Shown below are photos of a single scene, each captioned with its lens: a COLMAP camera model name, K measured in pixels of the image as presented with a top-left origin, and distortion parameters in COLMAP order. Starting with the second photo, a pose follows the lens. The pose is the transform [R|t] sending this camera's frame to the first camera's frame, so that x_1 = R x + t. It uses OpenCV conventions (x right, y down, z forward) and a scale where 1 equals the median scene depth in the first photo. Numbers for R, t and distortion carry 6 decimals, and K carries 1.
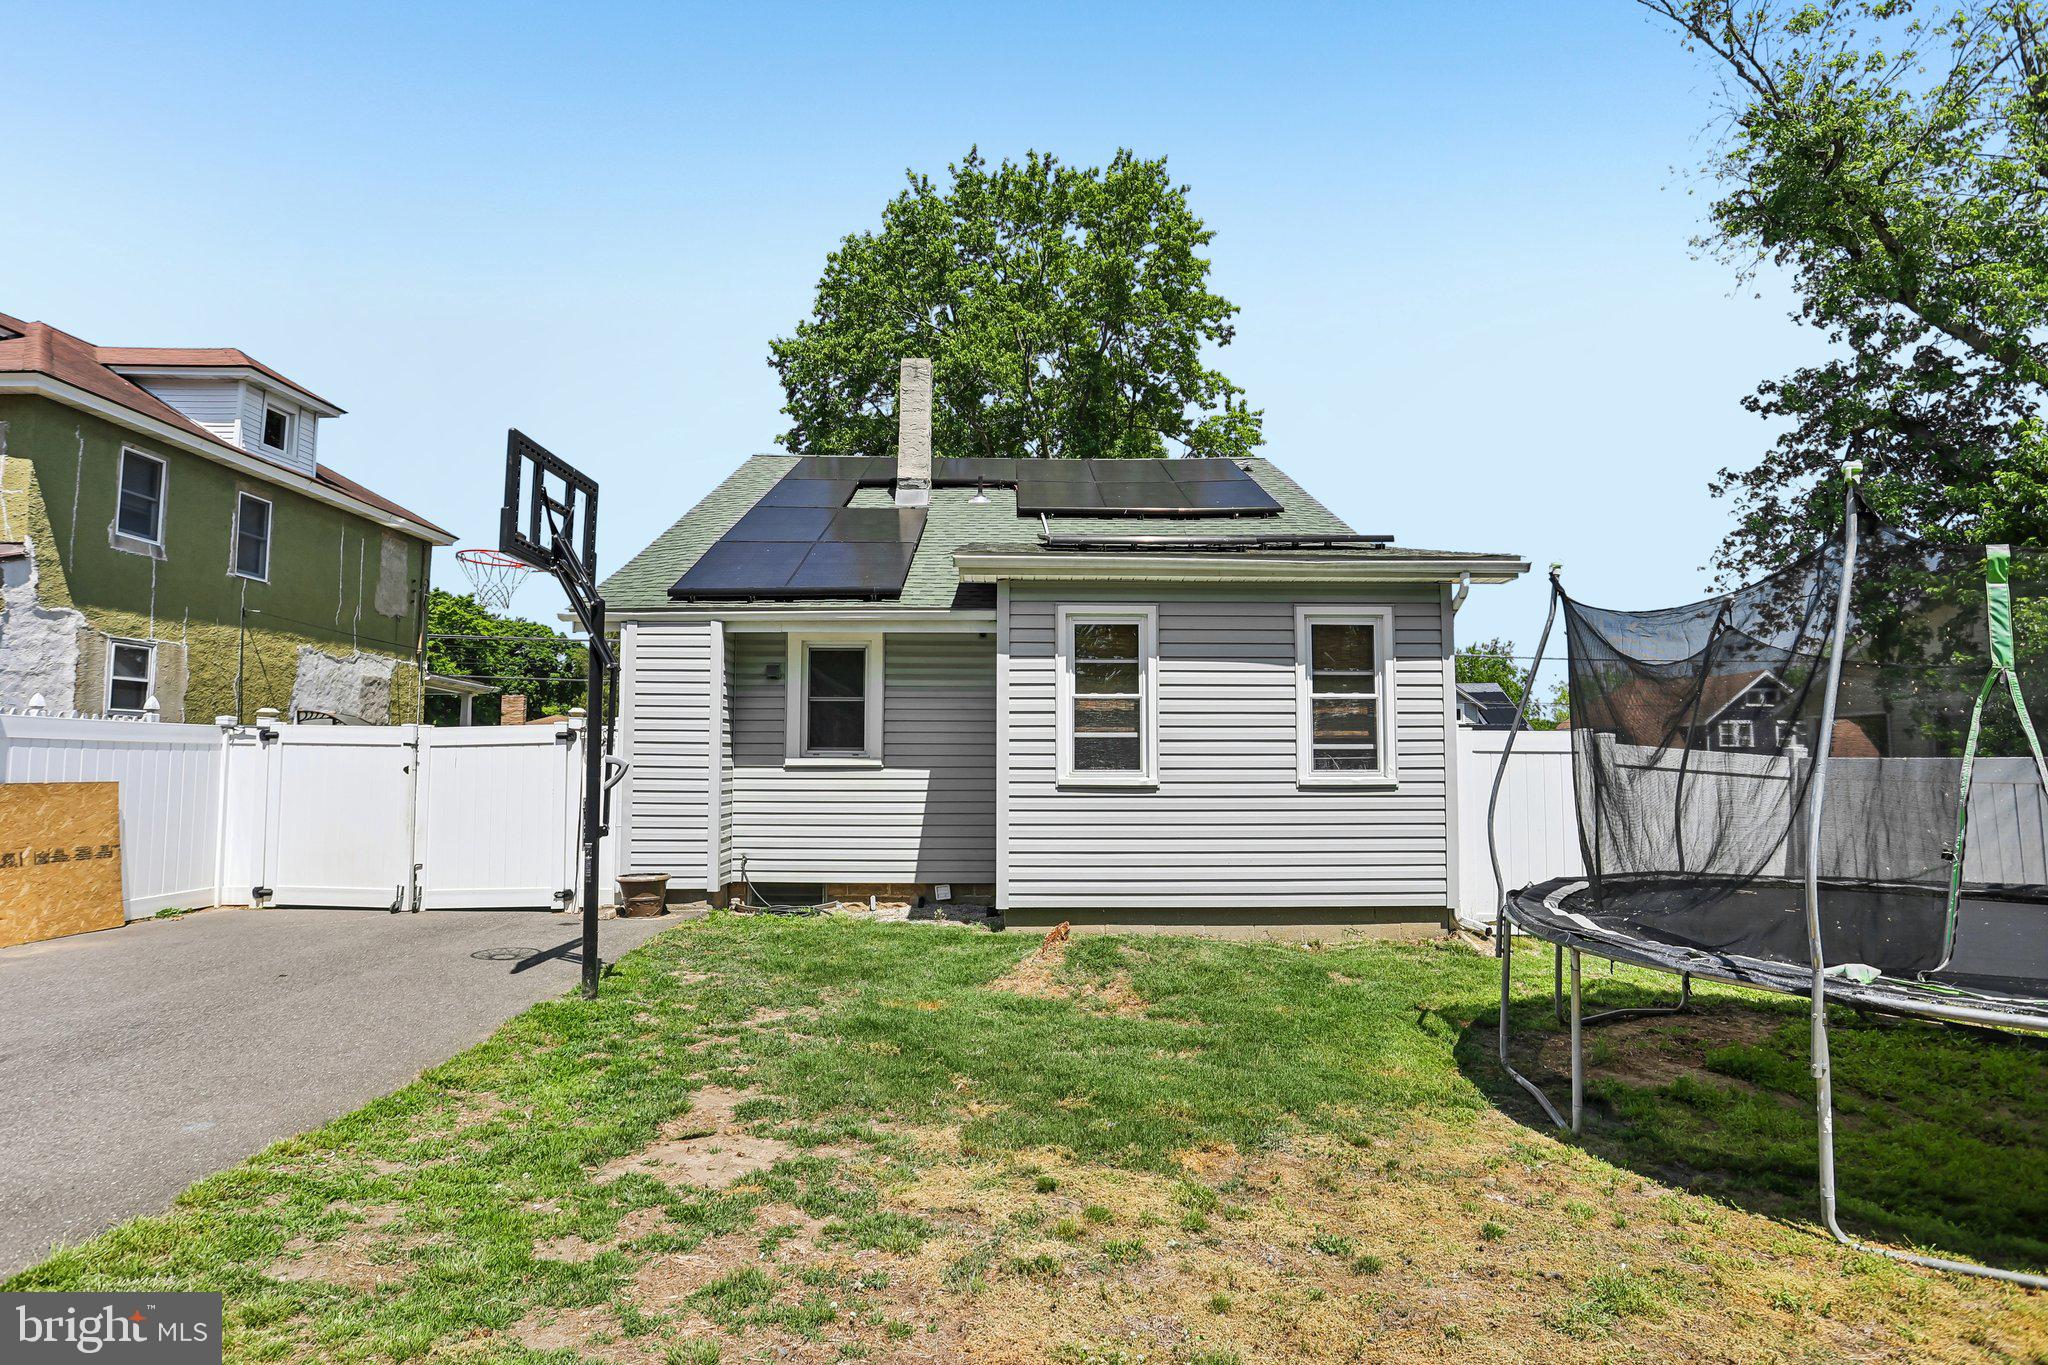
lens RADIAL K [[1033.8, 0, 1017.0], [0, 1033.8, 684.4], [0, 0, 1]] dist [-0.046012, 0.006501]
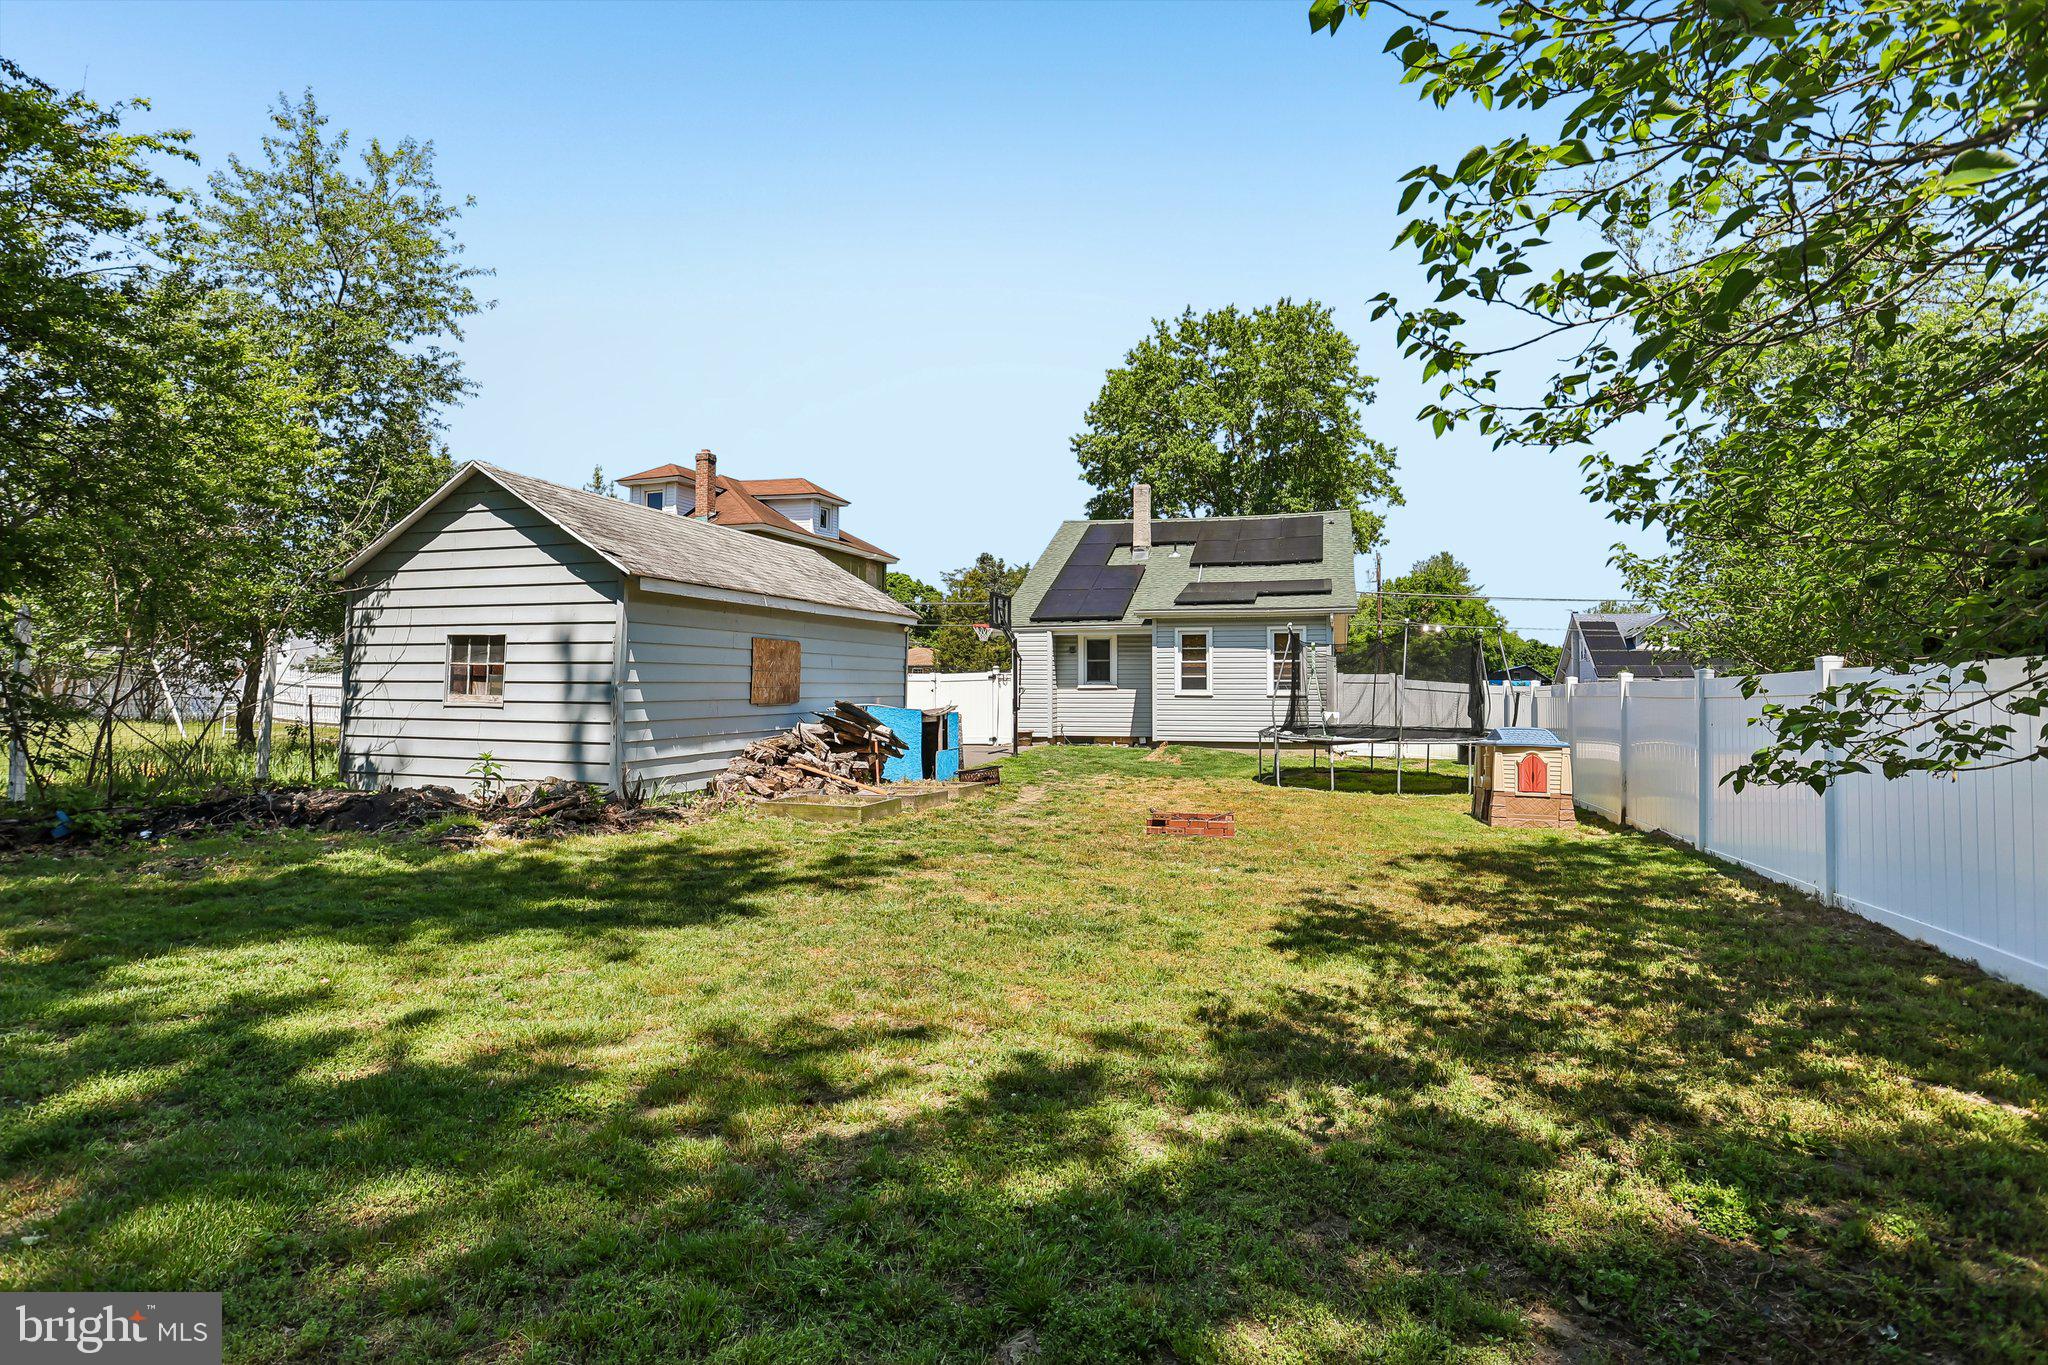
lens RADIAL K [[1033.8, 0, 1020.3], [0, 1033.8, 679.3], [0, 0, 1]] dist [-0.046012, 0.006501]
pose [[0.954124, -0.005951, -0.299352, 0.380073], [0.027087, 0.997418, 0.066505, -0.109923], [0.298183, -0.071562, 0.951822, -1.375098]]
